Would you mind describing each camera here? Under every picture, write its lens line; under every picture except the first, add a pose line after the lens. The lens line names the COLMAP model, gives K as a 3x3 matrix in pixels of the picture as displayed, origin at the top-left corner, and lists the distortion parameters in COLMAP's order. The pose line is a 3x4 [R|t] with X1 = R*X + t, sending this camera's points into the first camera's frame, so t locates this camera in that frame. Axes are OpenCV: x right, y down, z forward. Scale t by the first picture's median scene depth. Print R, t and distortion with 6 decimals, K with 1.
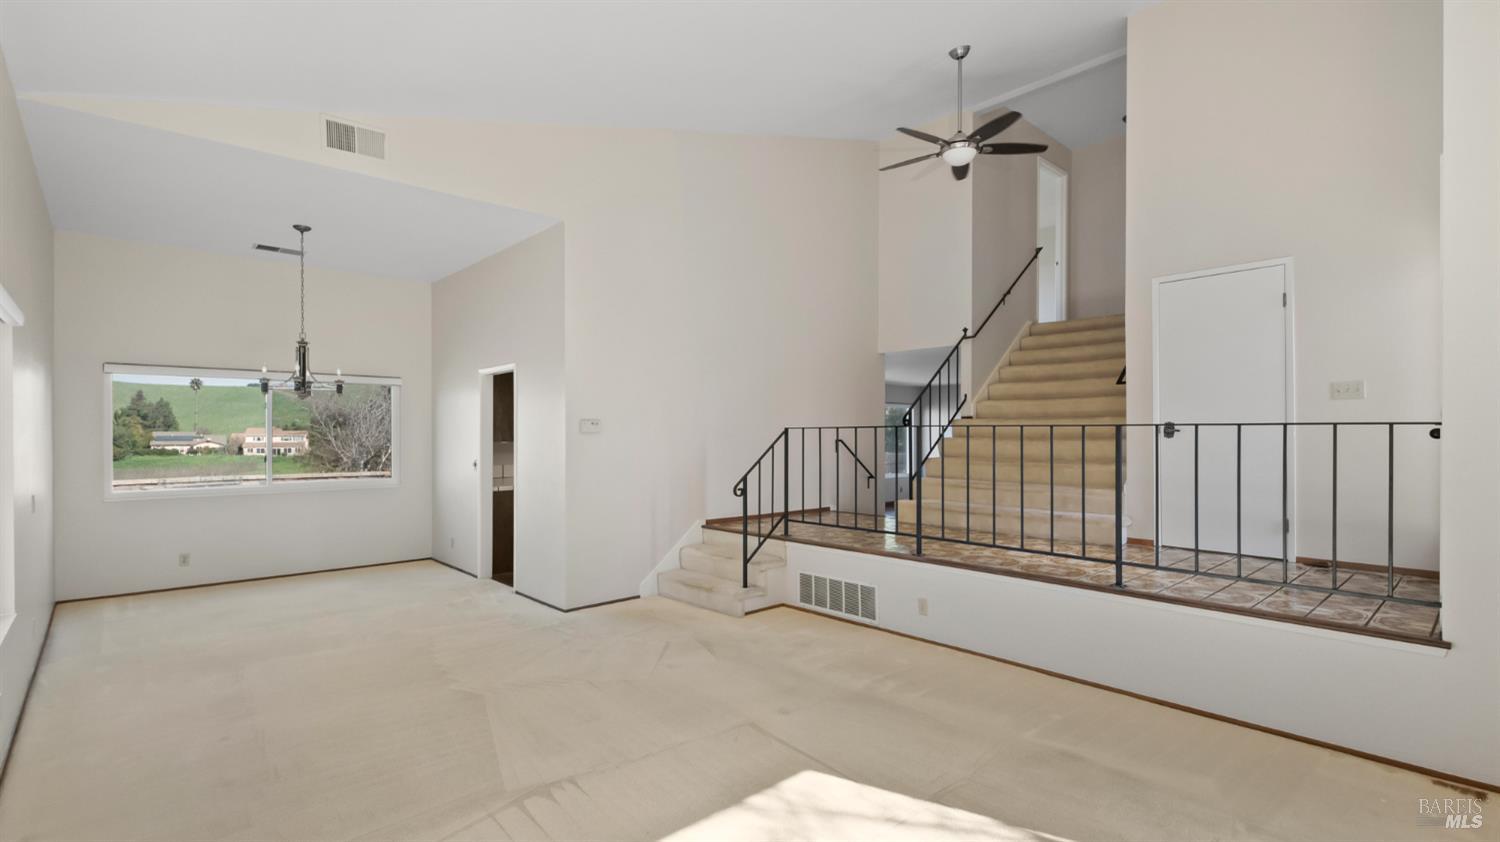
lens RADIAL K [[694.0, 0, 746.2], [0, 694.0, 440.6], [0, 0, 1]] dist [0.003860, 0.000096]
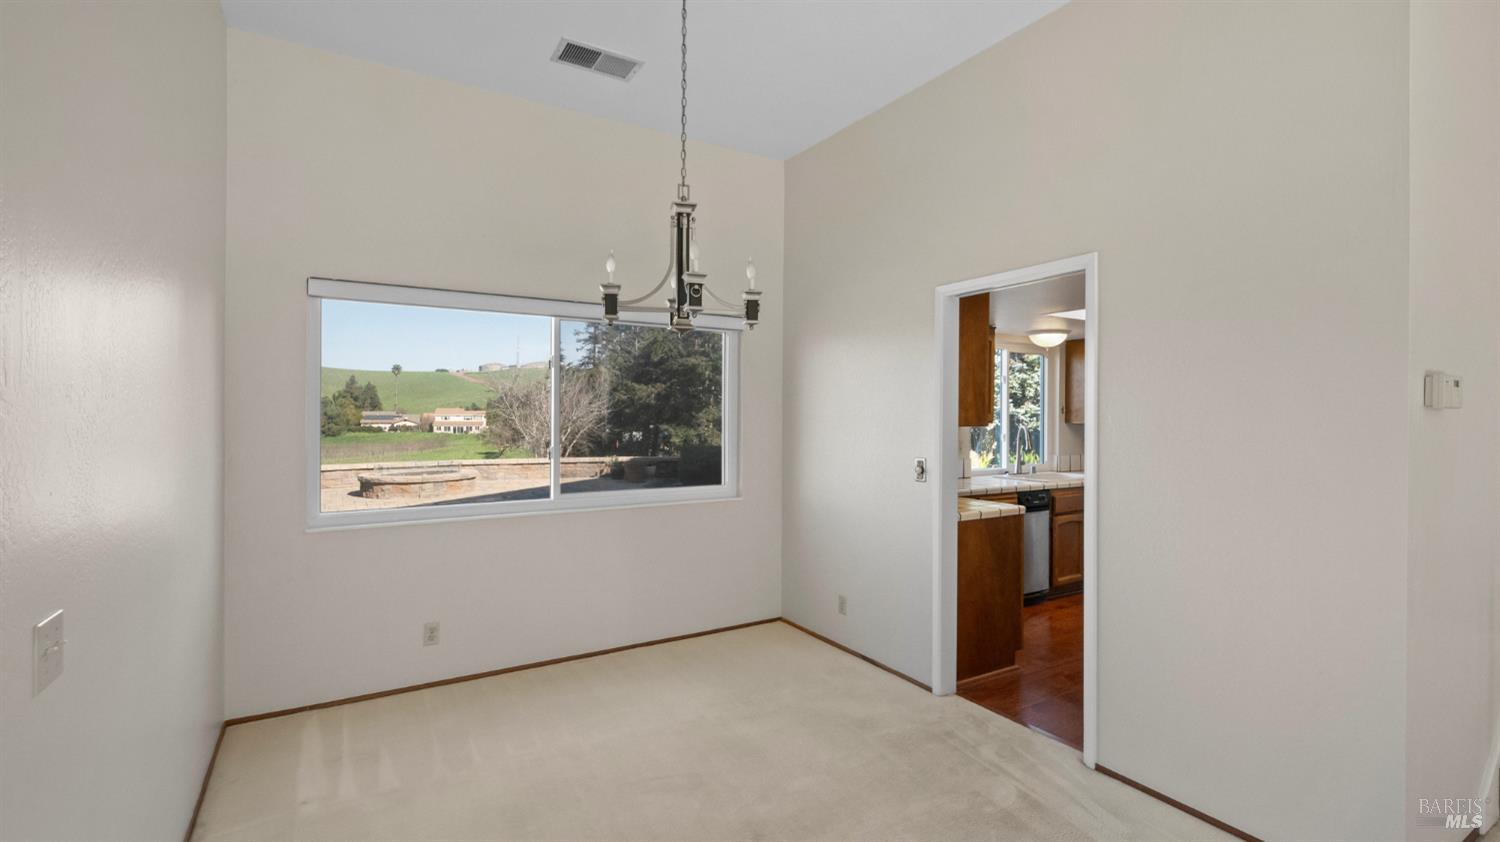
lens RADIAL K [[676.9, 0, 741.5], [0, 676.9, 420.4], [0, 0, 1]] dist [0.021828, -0.000901]
pose [[0.980526, 0.006142, -0.196293, -0.187826], [-0.006611, 0.999977, -0.001735, -0.000617], [0.196278, 0.002999, 0.980544, 0.210283]]
